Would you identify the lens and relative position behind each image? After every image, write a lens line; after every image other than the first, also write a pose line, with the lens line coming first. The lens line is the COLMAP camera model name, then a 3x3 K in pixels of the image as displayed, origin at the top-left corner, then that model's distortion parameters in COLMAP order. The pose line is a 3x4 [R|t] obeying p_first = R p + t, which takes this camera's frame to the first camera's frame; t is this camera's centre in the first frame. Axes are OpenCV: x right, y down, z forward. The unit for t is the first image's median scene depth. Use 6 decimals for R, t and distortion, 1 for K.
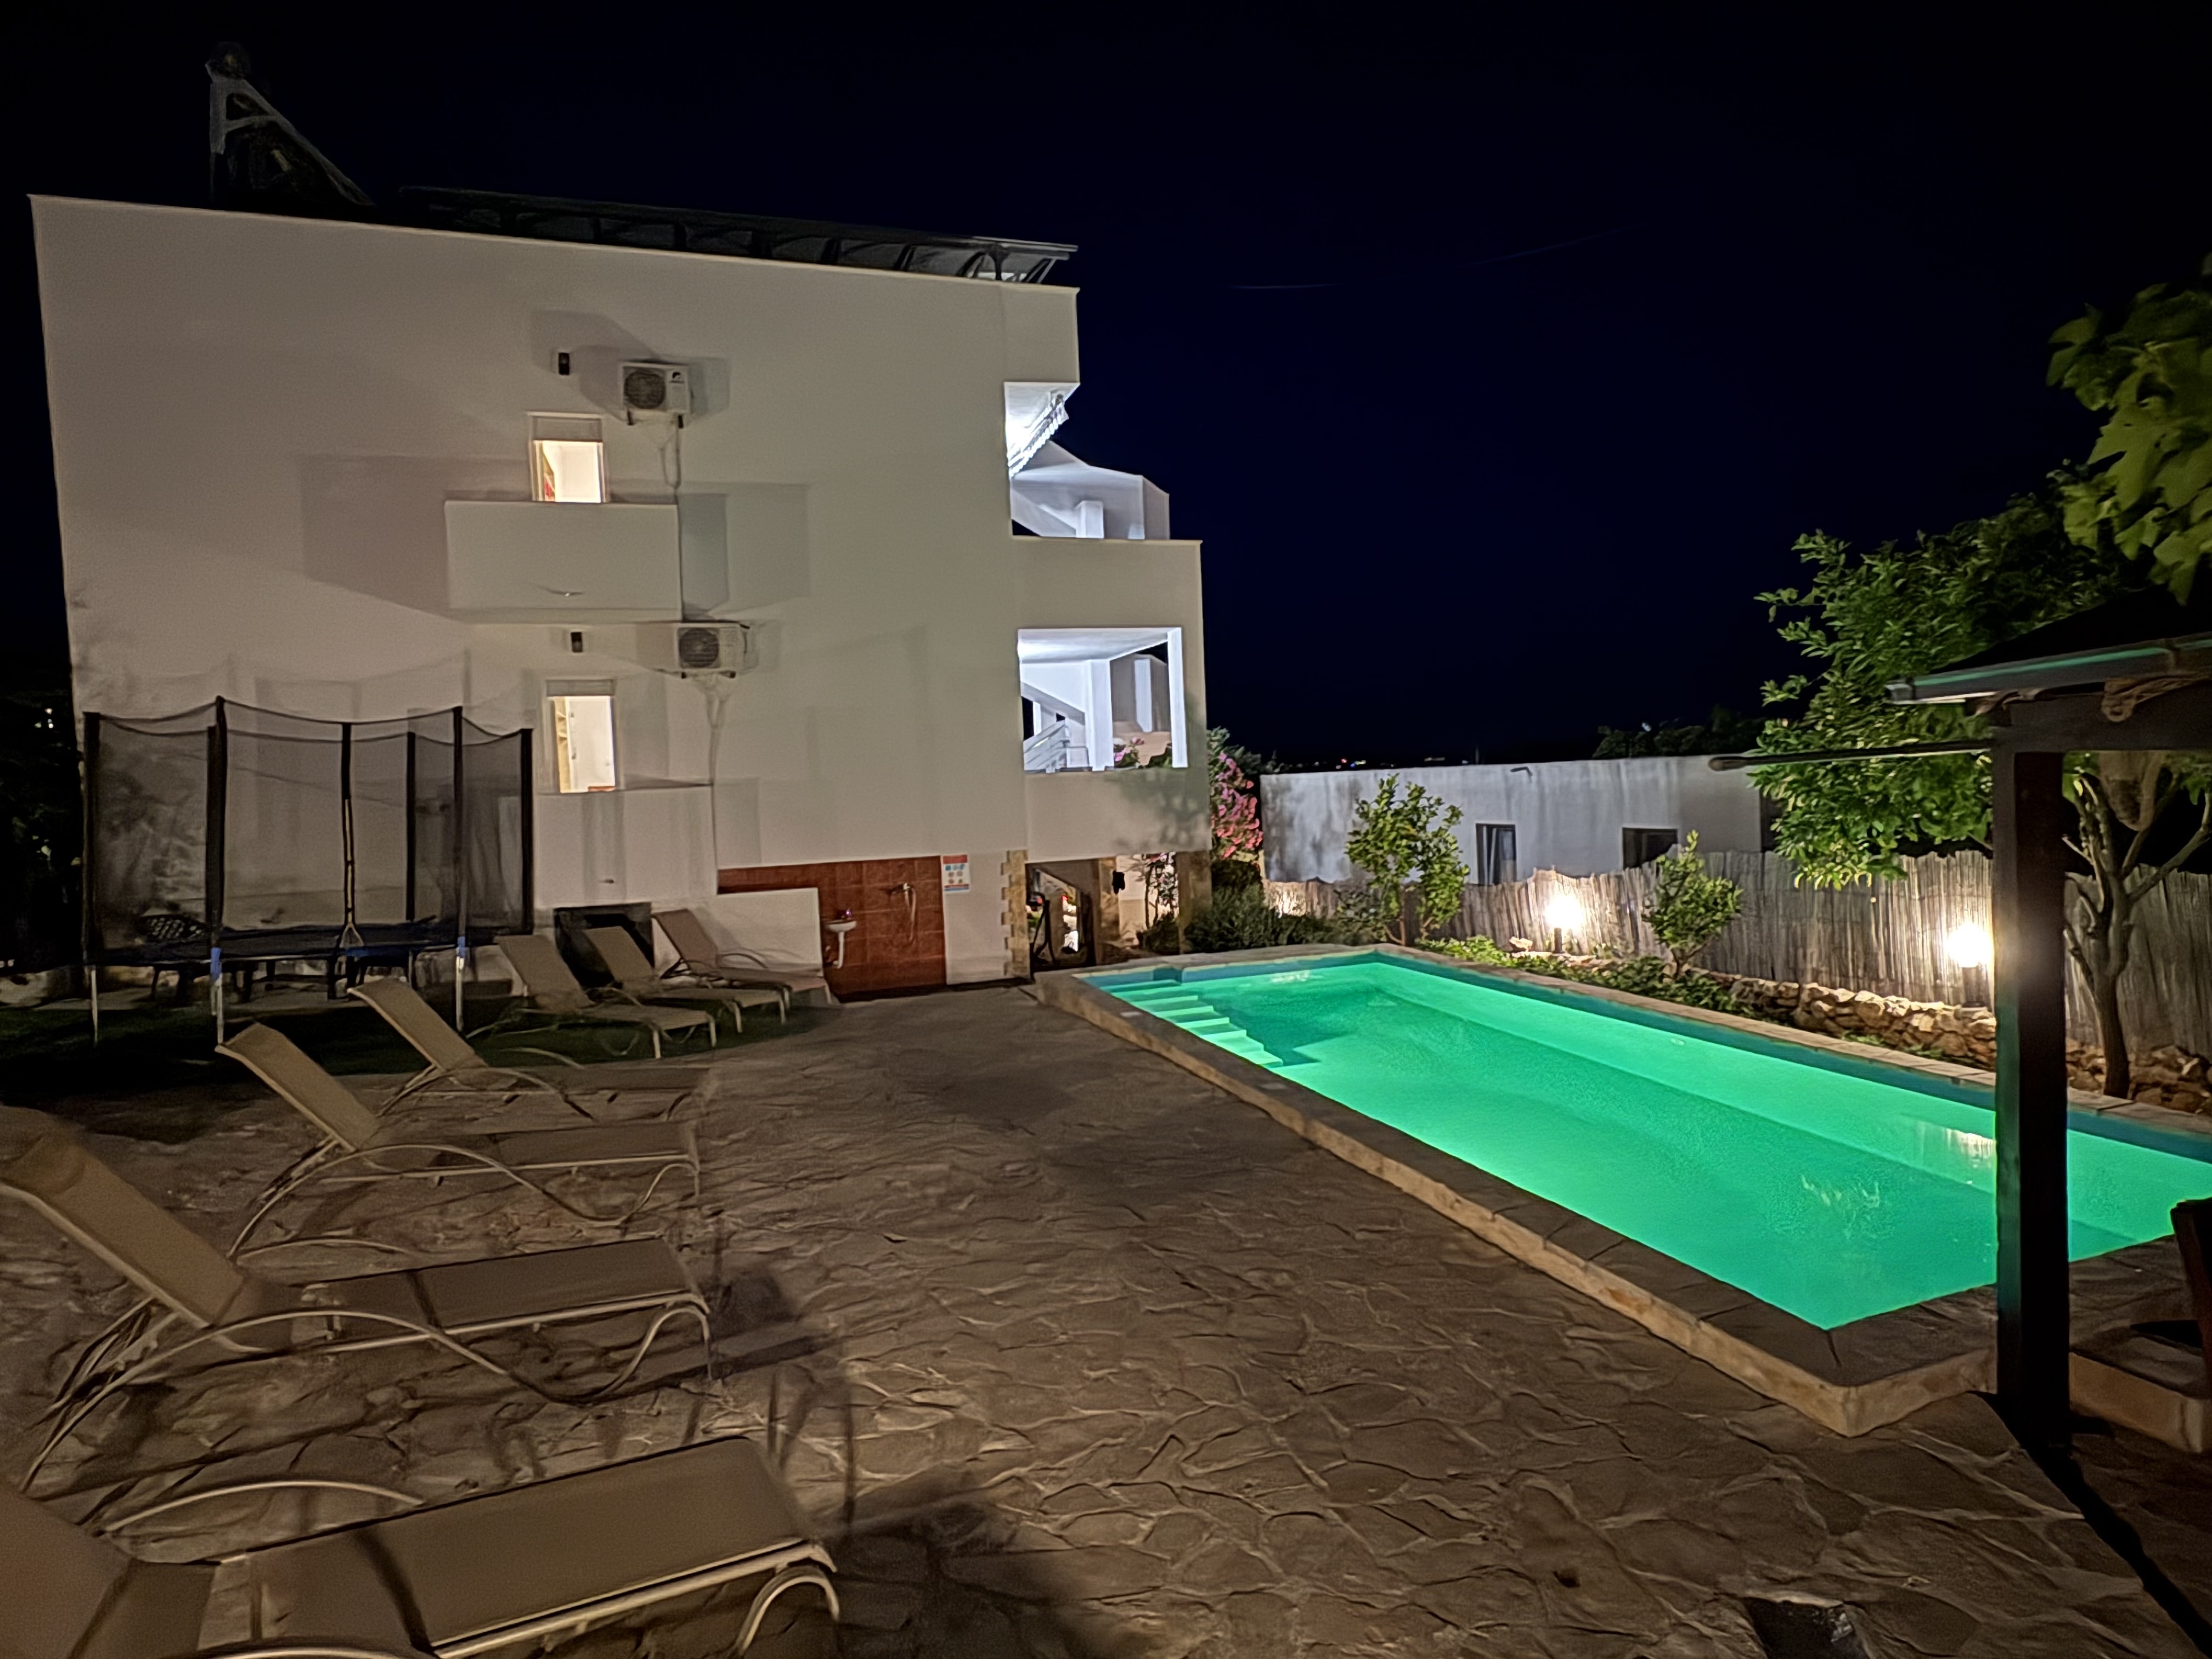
lens RADIAL K [[1223.2, 0, 1099.8], [0, 1223.2, 830.0], [0, 0, 1]] dist [-0.000801, -0.000107]
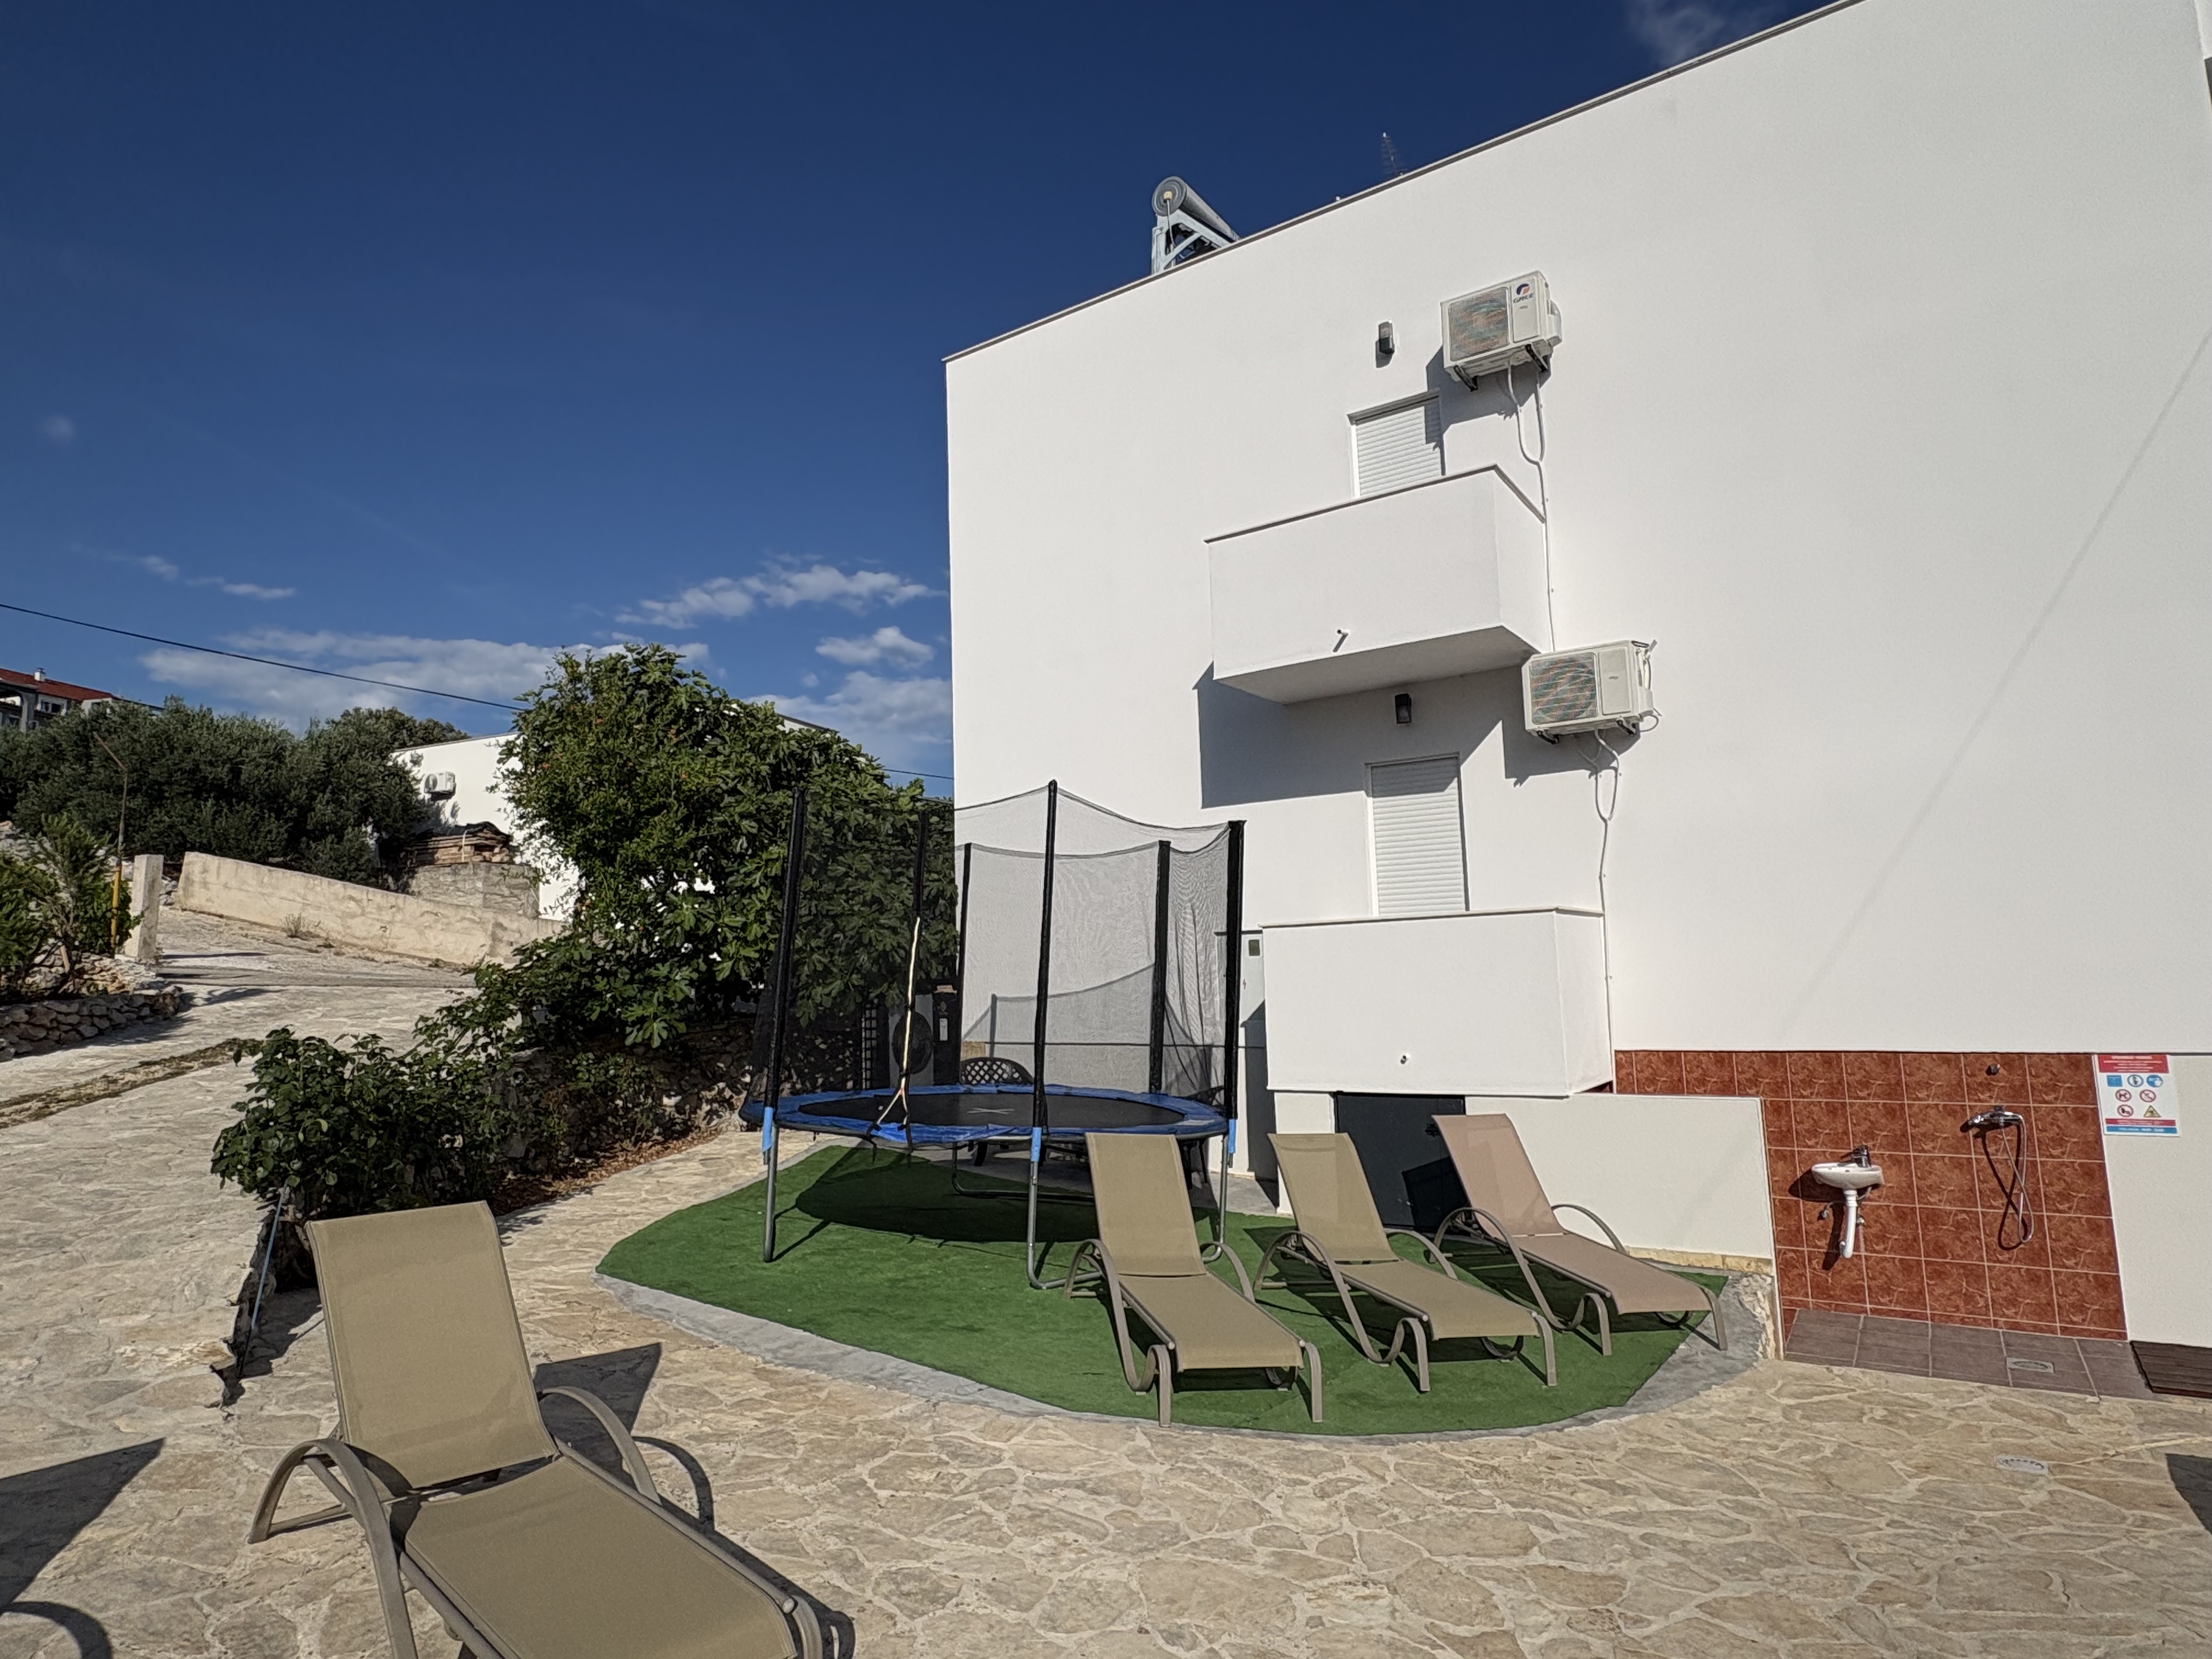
lens RADIAL K [[1214.1, 0, 1103.1], [0, 1214.1, 832.5], [0, 0, 1]] dist [0.001867, -0.001250]
pose [[0.597911, -0.066871, -0.798768, 0.023456], [-0.033101, 0.993604, -0.107960, -0.000689], [0.800879, 0.090990, 0.591873, 0.411423]]
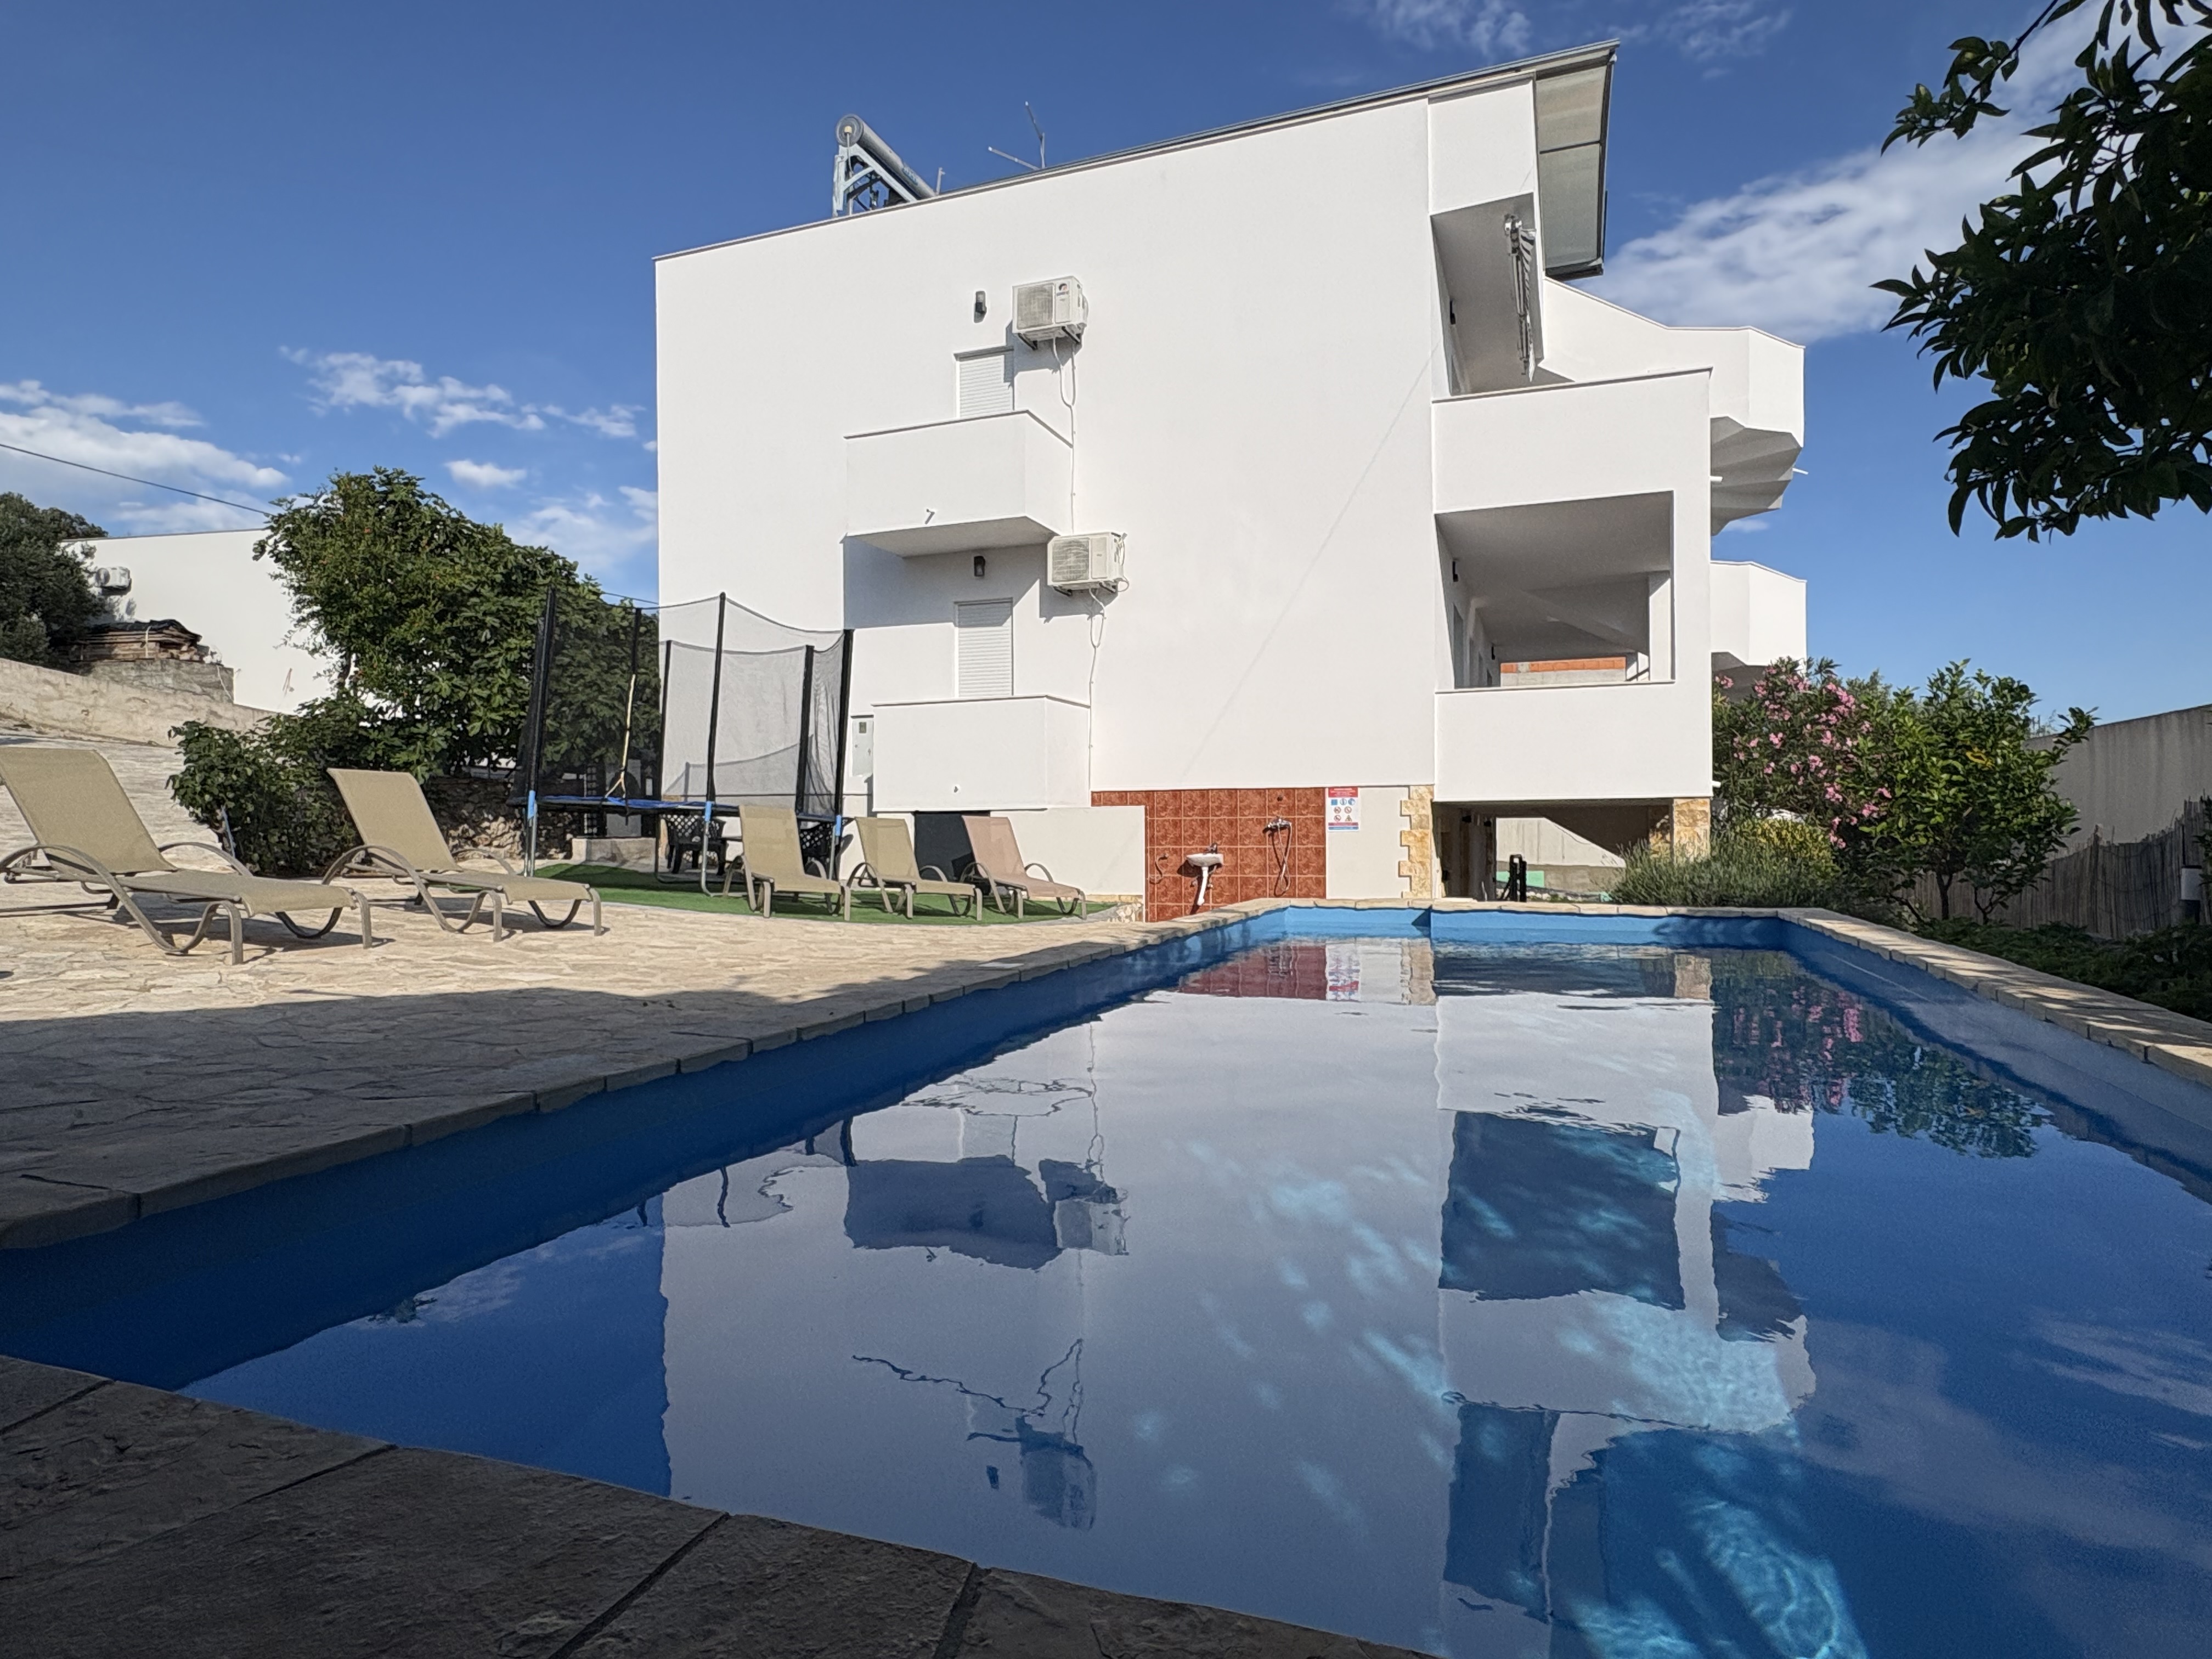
lens RADIAL K [[1214.1, 0, 1103.1], [0, 1214.1, 832.5], [0, 0, 1]] dist [0.001867, -0.001250]
pose [[0.763689, 0.042280, -0.644199, 0.304291], [-0.058033, 0.998309, -0.003276, 0.065376], [0.642971, 0.039887, 0.764851, 0.256029]]
